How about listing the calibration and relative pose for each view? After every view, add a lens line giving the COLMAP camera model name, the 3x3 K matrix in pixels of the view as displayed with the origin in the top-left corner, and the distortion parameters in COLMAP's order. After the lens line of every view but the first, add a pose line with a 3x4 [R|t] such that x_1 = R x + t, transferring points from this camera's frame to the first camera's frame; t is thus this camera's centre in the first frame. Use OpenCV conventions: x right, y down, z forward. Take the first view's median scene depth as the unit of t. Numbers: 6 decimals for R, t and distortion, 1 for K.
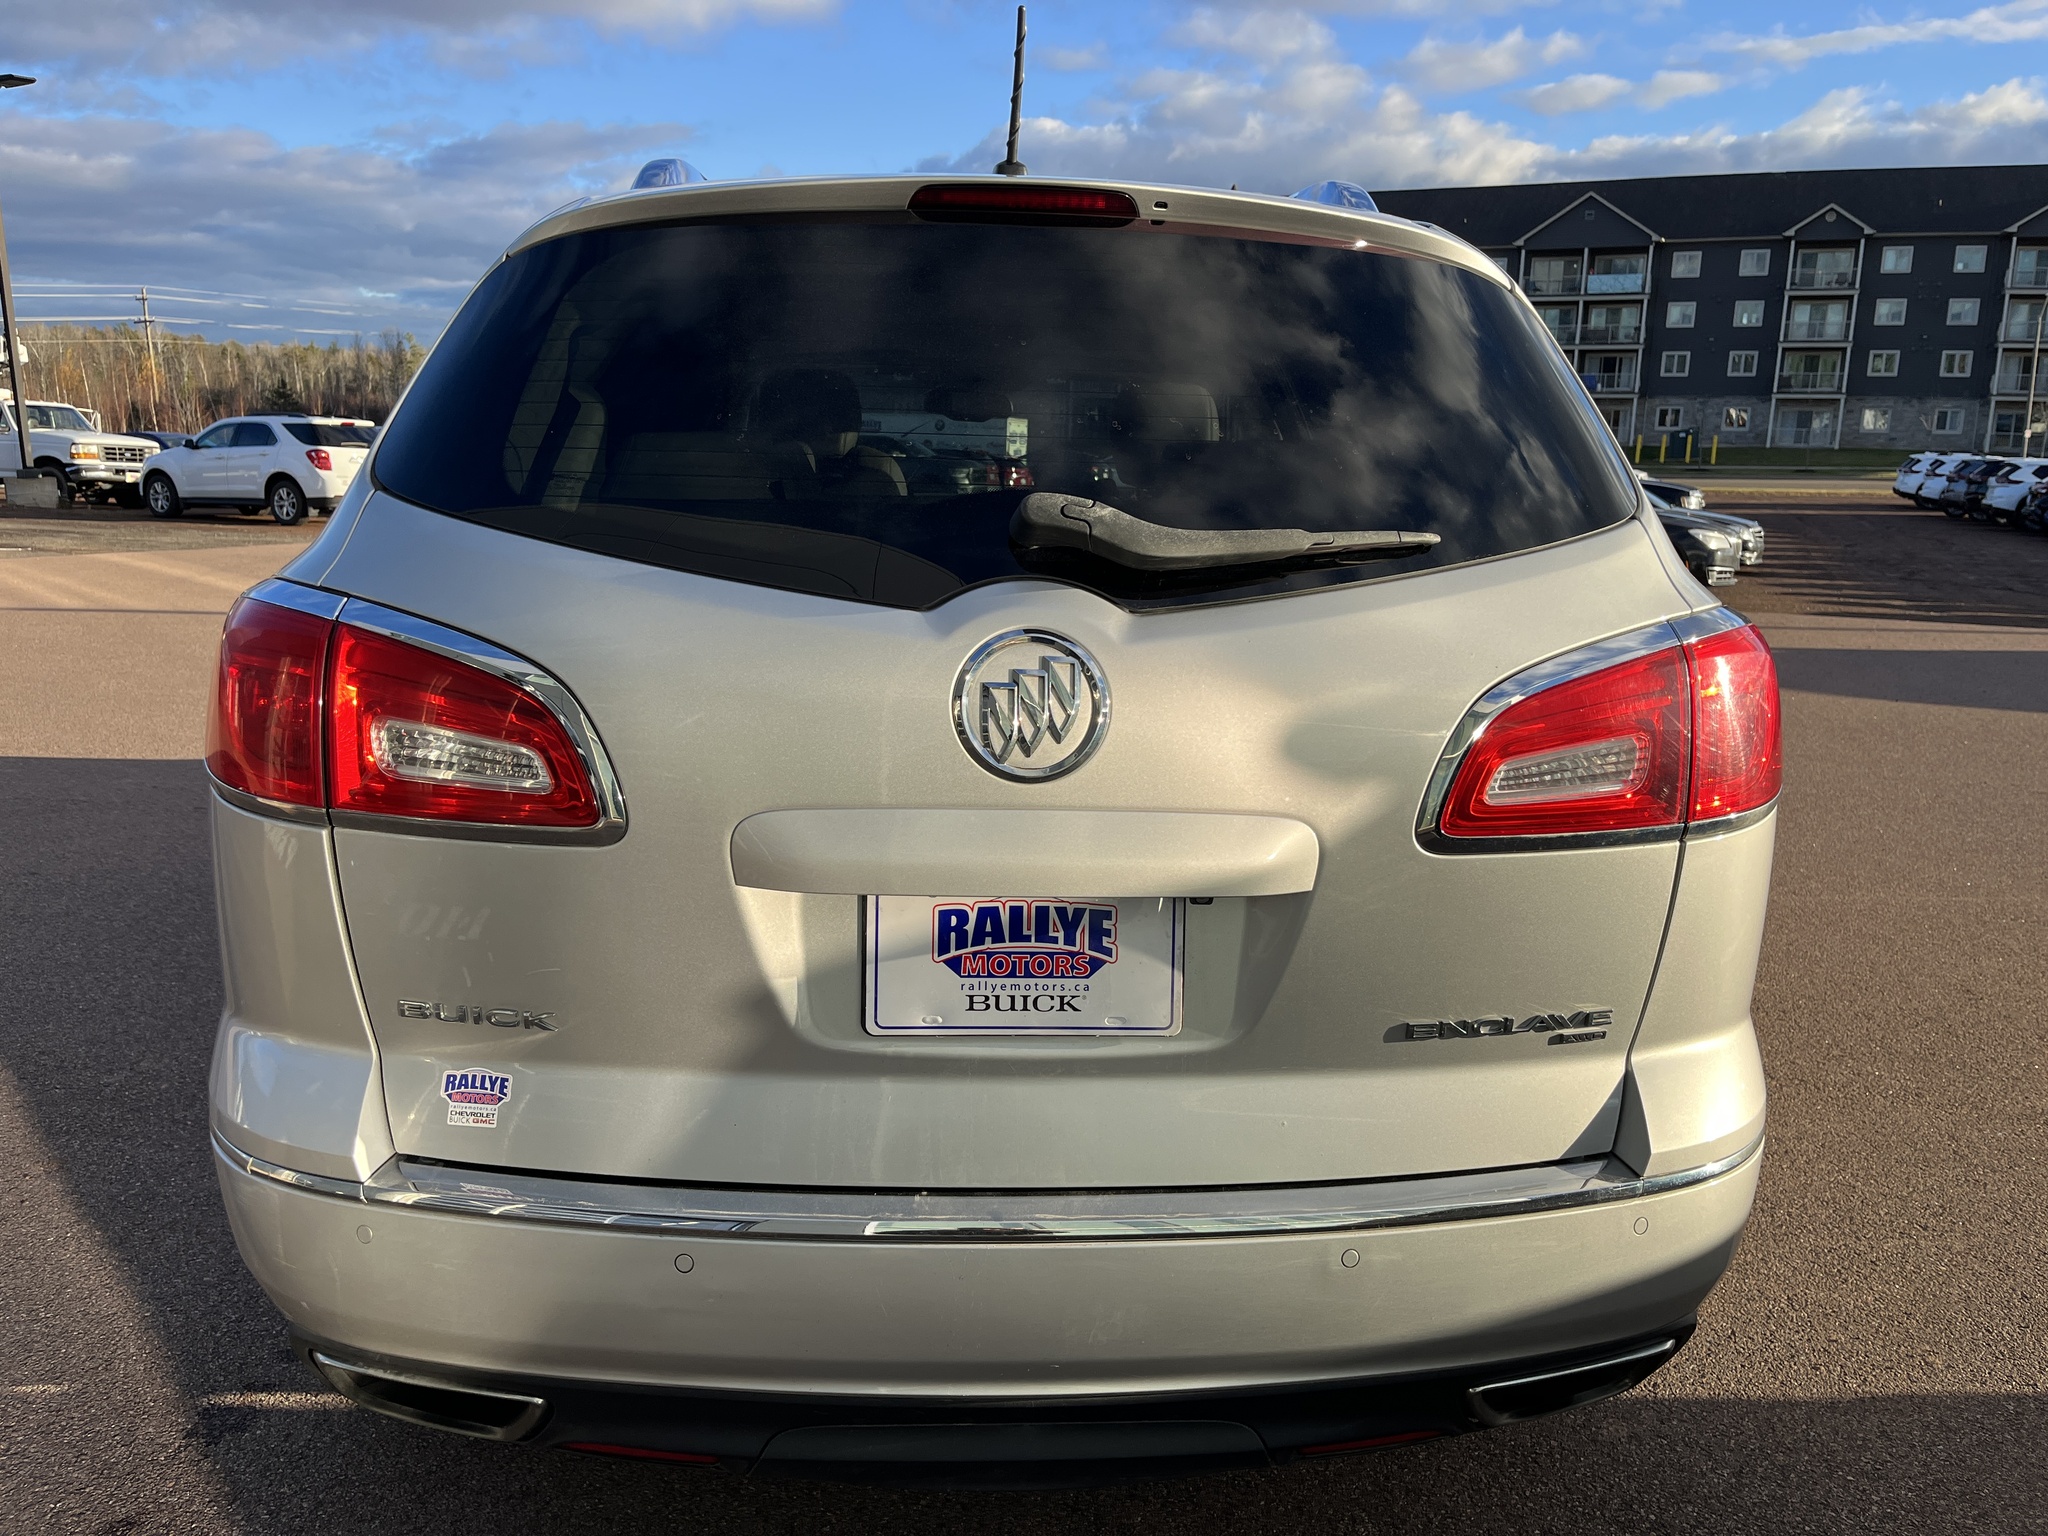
lens RADIAL K [[1563.6, 0, 1037.1], [0, 1563.6, 767.9], [0, 0, 1]] dist [0.039598, -0.031265]
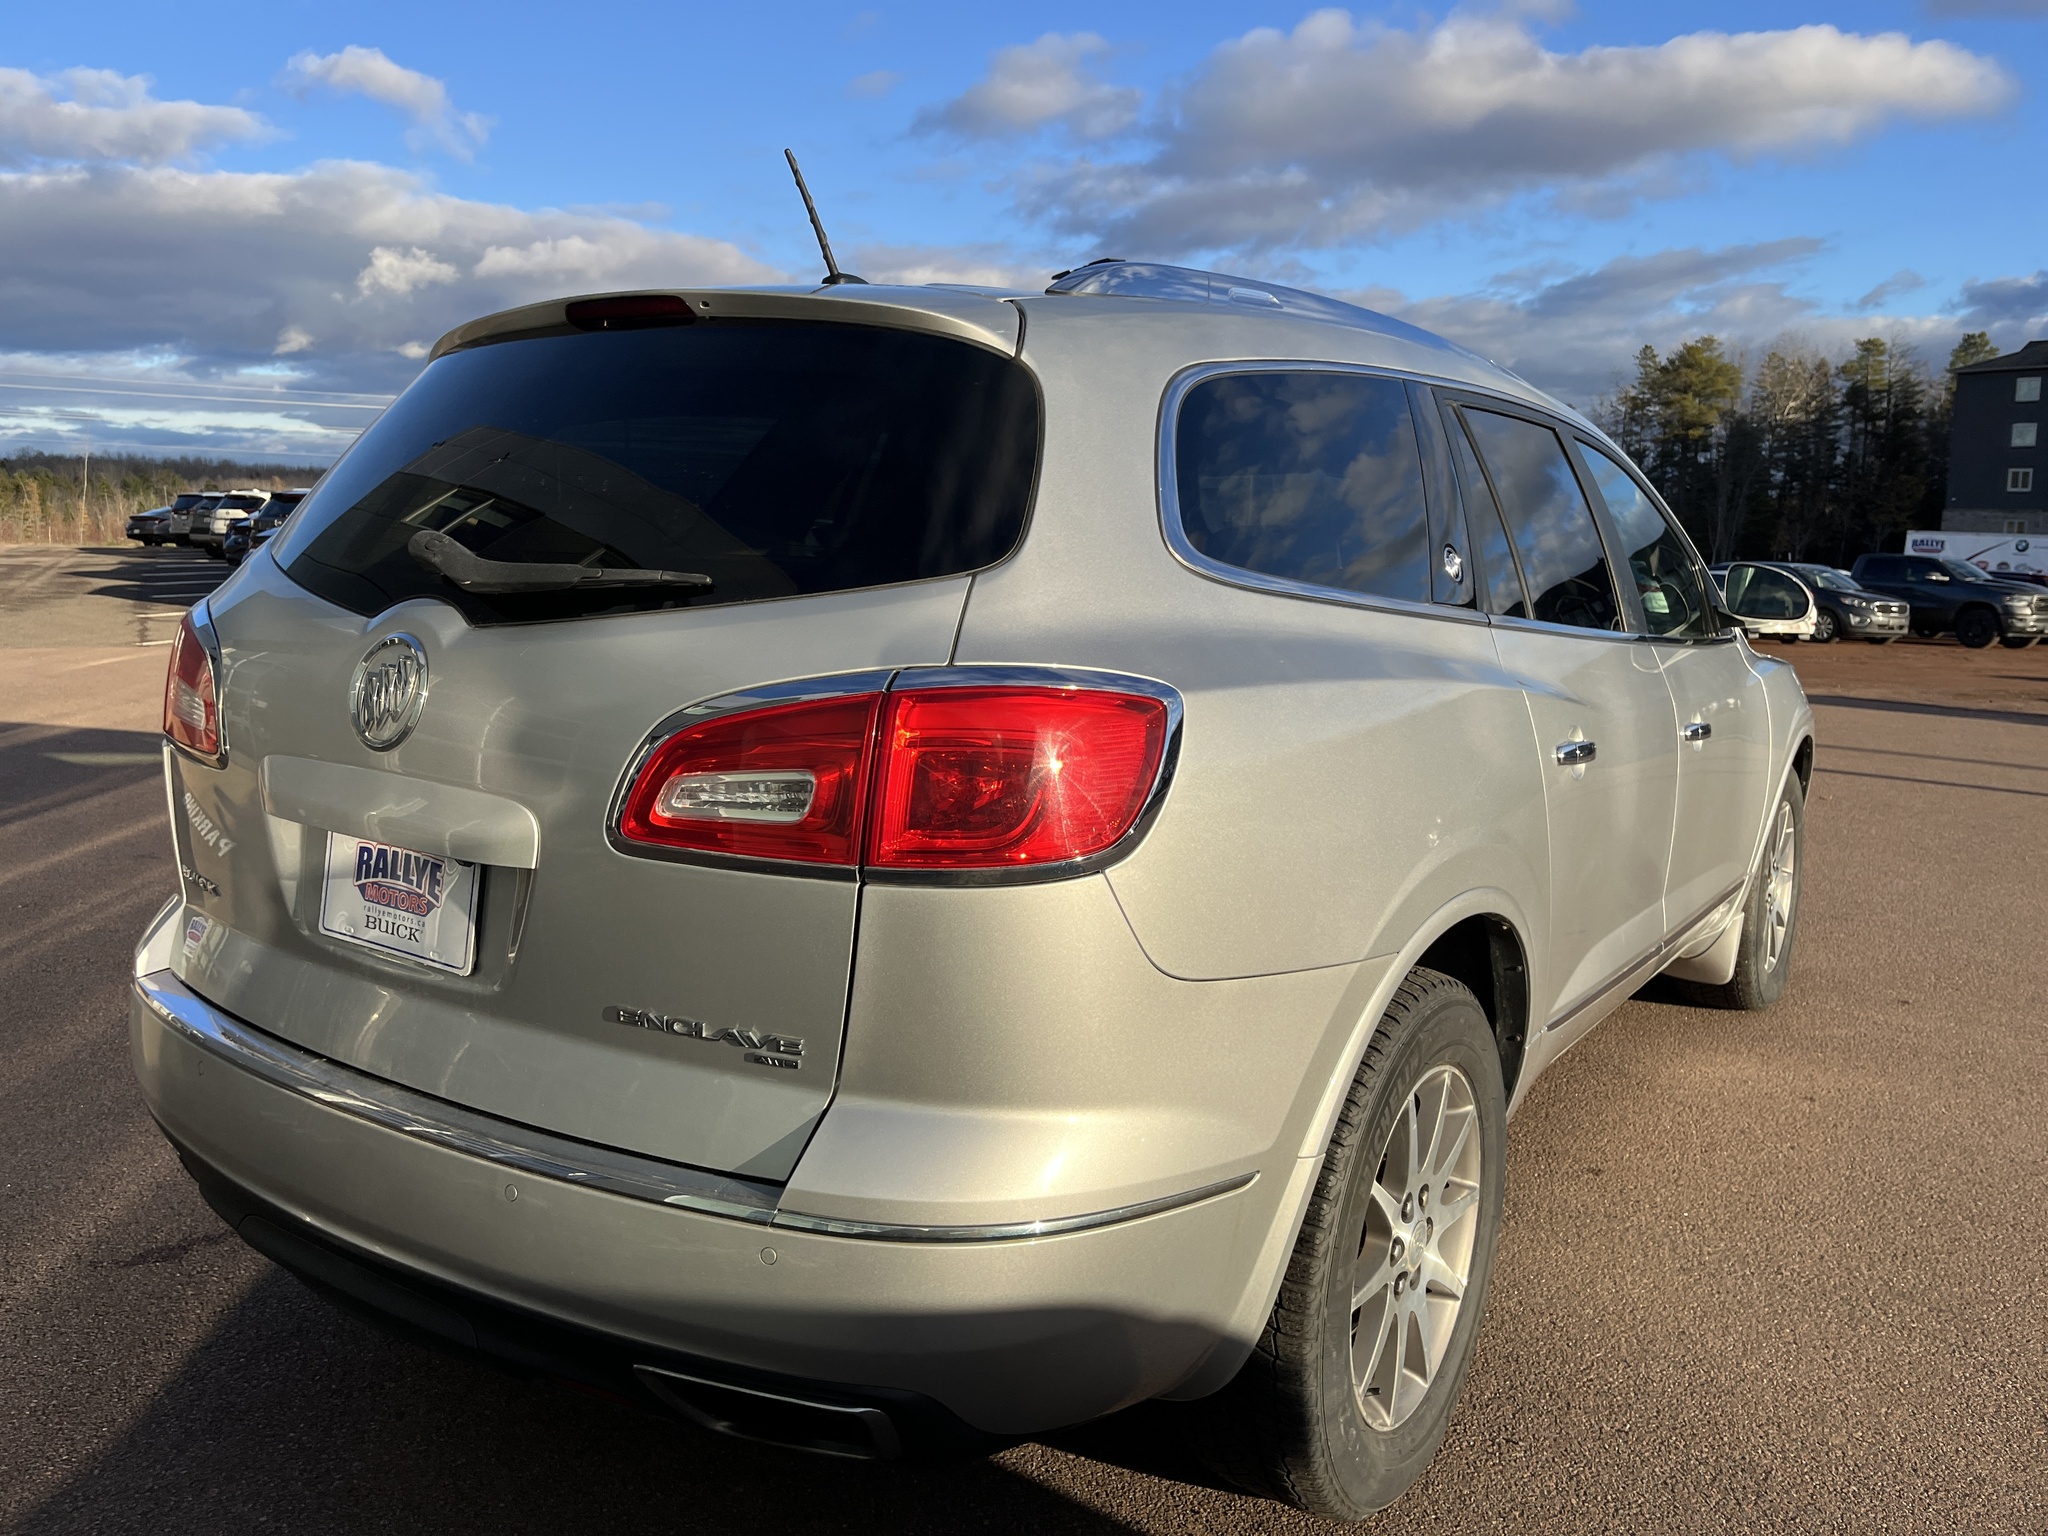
lens RADIAL K [[1563.6, 0, 1024.8], [0, 1563.6, 773.6], [0, 0, 1]] dist [0.039598, -0.031265]
pose [[0.793435, 0.098691, -0.600600, 1.153463], [-0.142496, 0.989463, -0.025658, -0.014334], [0.591739, 0.105941, 0.799138, 0.271309]]
